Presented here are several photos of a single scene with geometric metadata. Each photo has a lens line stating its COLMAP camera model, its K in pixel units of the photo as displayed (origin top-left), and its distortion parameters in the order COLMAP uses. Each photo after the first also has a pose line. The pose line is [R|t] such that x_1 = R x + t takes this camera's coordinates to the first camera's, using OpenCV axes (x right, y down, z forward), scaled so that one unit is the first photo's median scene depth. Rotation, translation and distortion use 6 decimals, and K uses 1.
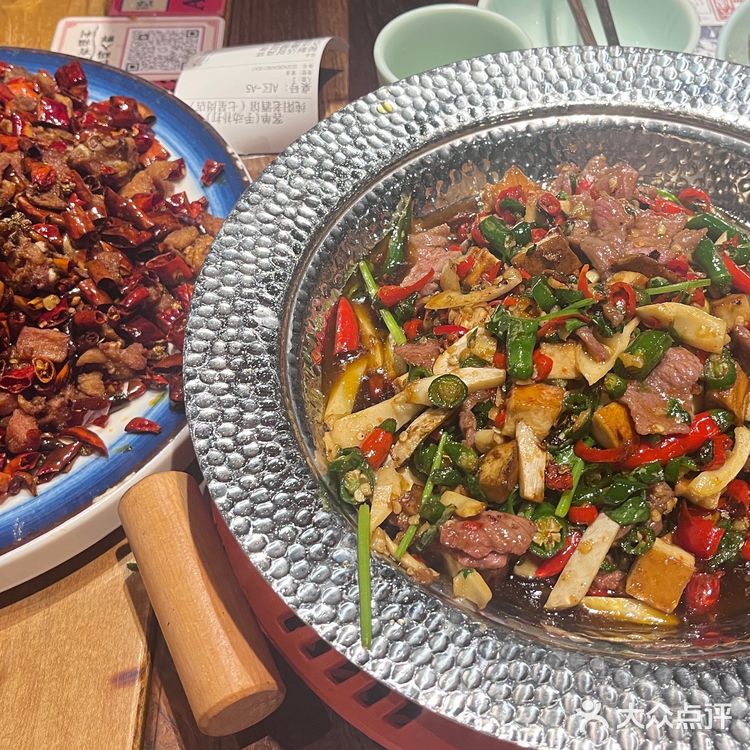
lens RADIAL K [[1006.4, 0, 372.0], [0, 1006.4, 381.7], [0, 0, 1]] dist [0.062910, 0.000000]
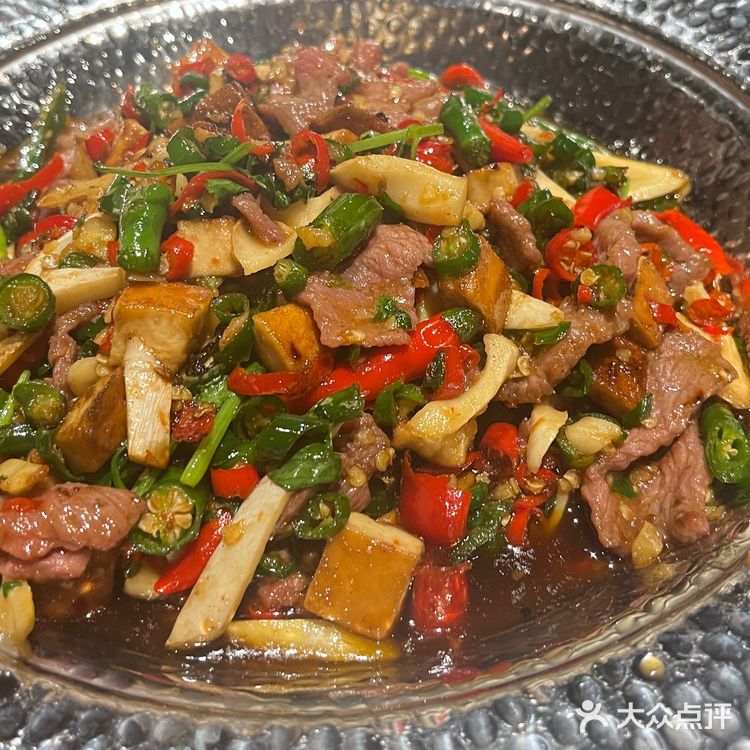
lens RADIAL K [[1006.4, 0, 368.9], [0, 1006.4, 369.2], [0, 0, 1]] dist [0.062910, 0.000000]
pose [[0.996720, -0.050123, 0.063542, 0.247444], [0.057234, 0.991652, -0.115548, 0.135615], [-0.057220, 0.118806, 0.991267, 0.388472]]
